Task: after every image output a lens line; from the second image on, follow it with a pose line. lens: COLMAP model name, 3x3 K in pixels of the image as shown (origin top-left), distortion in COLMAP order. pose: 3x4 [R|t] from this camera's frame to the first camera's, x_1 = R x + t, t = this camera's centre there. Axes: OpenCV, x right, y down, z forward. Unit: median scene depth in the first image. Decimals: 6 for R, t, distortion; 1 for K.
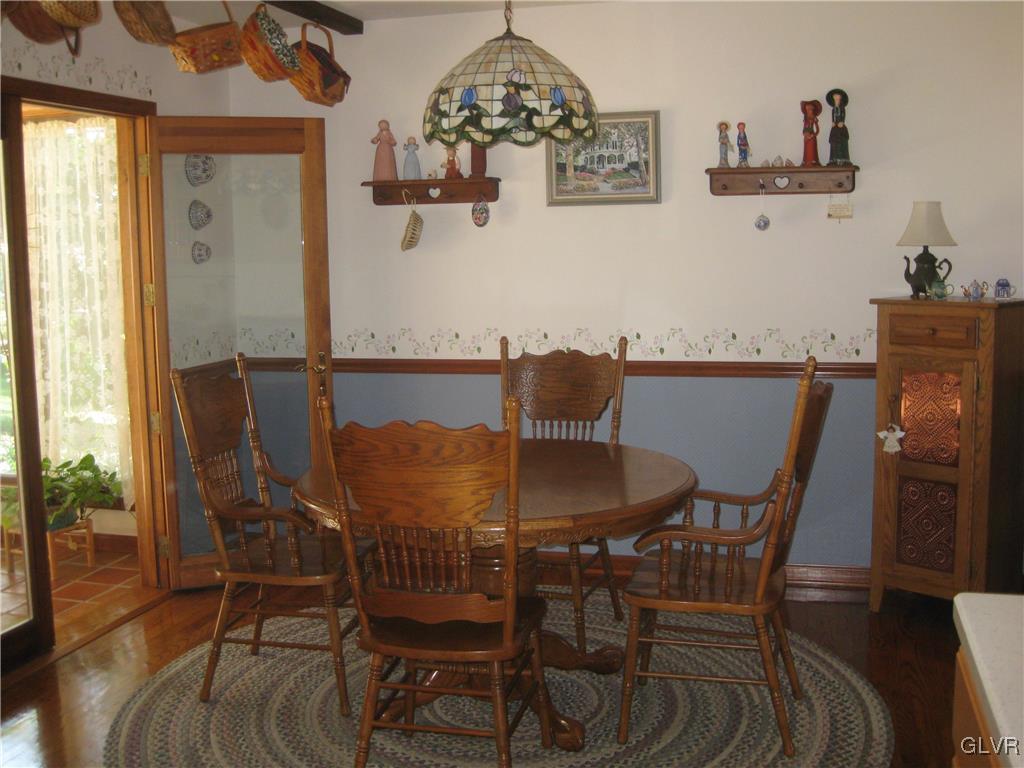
lens RADIAL K [[1140.2, 0, 505.8], [0, 1140.2, 374.0], [0, 0, 1]] dist [-0.148054, 0.000000]
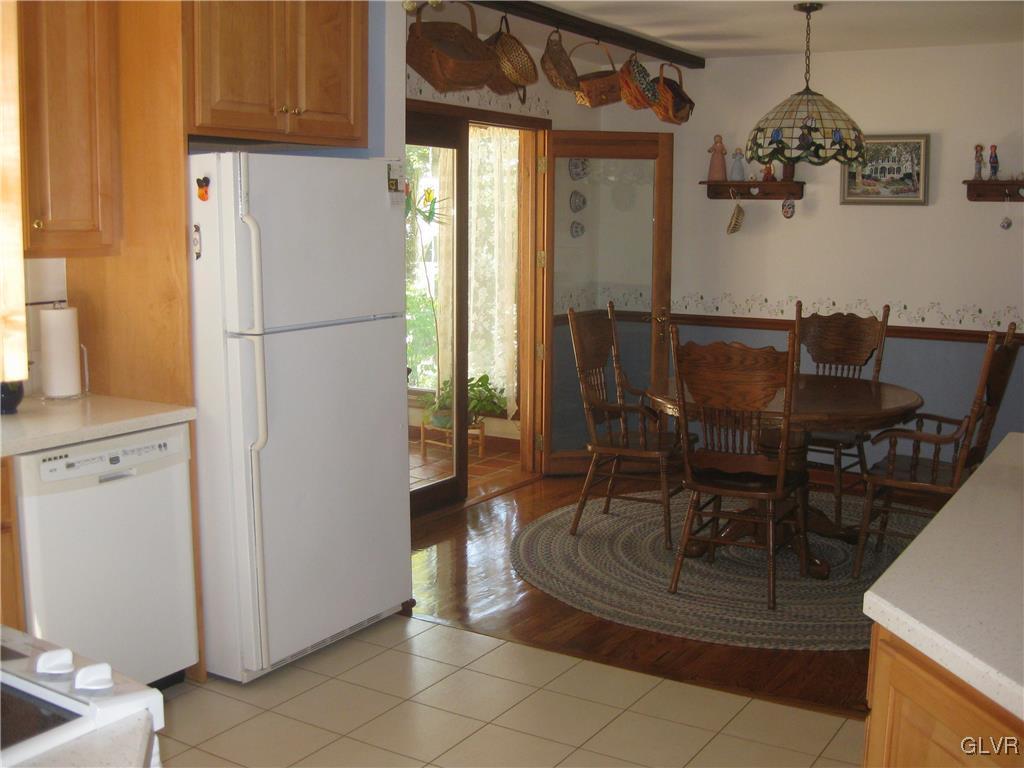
lens RADIAL K [[1140.2, 0, 514.7], [0, 1140.2, 377.1], [0, 0, 1]] dist [-0.148054, 0.000000]
pose [[0.961982, 0.062518, -0.265862, 0.036670], [-0.056349, 0.997937, 0.030774, 0.036698], [0.267238, -0.014623, 0.963520, -0.399523]]
